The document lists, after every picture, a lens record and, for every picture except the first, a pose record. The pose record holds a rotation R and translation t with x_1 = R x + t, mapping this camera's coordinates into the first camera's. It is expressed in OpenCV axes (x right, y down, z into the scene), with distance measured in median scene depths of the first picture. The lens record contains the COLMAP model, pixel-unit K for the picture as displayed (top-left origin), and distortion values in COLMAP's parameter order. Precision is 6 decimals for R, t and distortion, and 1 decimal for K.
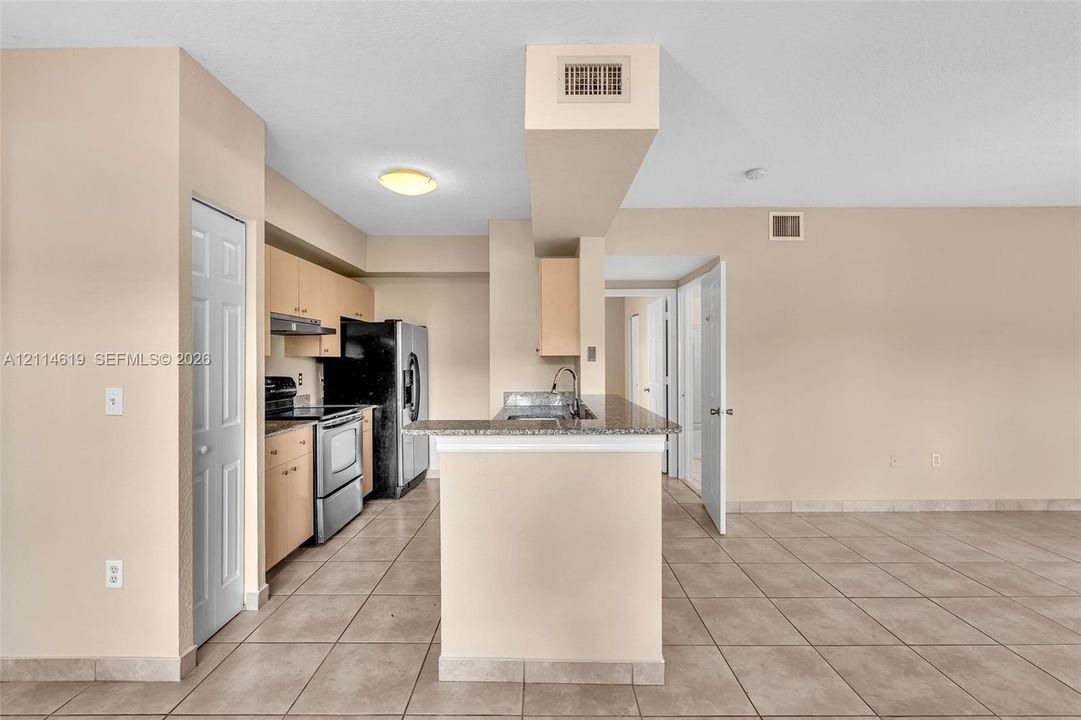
lens RADIAL K [[482.4, 0, 540.7], [0, 482.4, 359.4], [0, 0, 1]] dist [-0.001988, 0.000521]
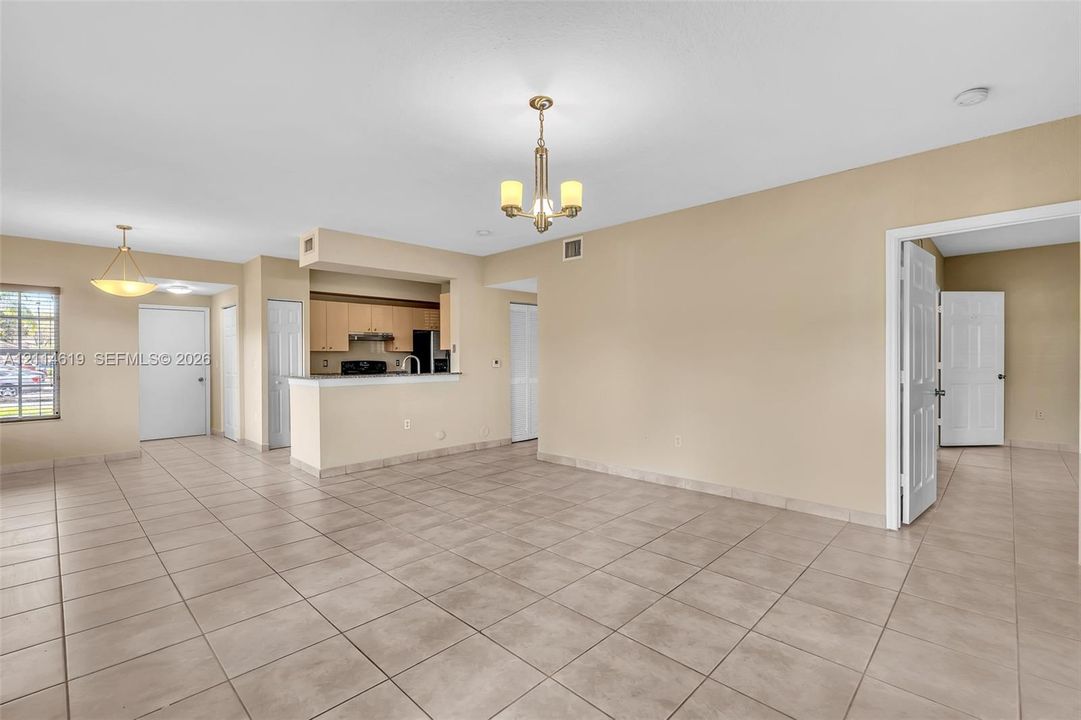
lens RADIAL K [[482.4, 0, 540.8], [0, 482.4, 360.6], [0, 0, 1]] dist [-0.001988, 0.000521]
pose [[0.716877, 0.004871, -0.697183, 1.482290], [0.003764, 0.999934, 0.010856, 0.013726], [0.697189, -0.010406, 0.716811, -0.004230]]
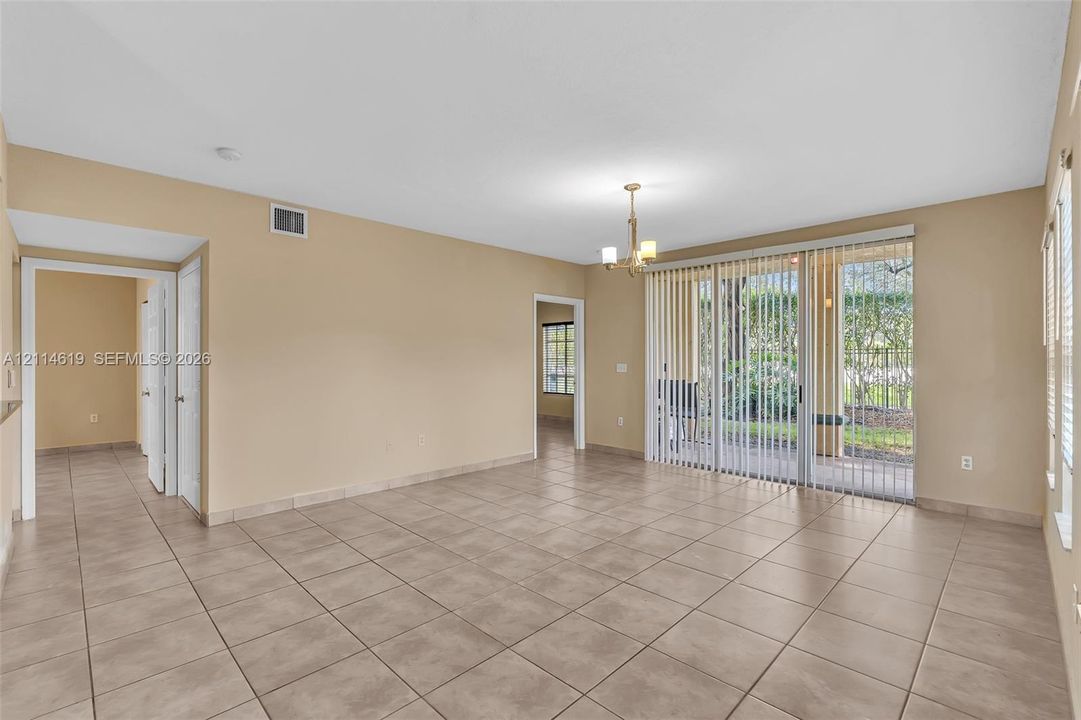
lens RADIAL K [[482.4, 0, 541.1], [0, 482.4, 360.9], [0, 0, 1]] dist [-0.001988, 0.000521]
pose [[0.703530, 0.003642, 0.710656, 0.185479], [-0.003935, 0.999992, -0.001230, 0.010724], [-0.710655, -0.001931, 0.703539, -0.071136]]
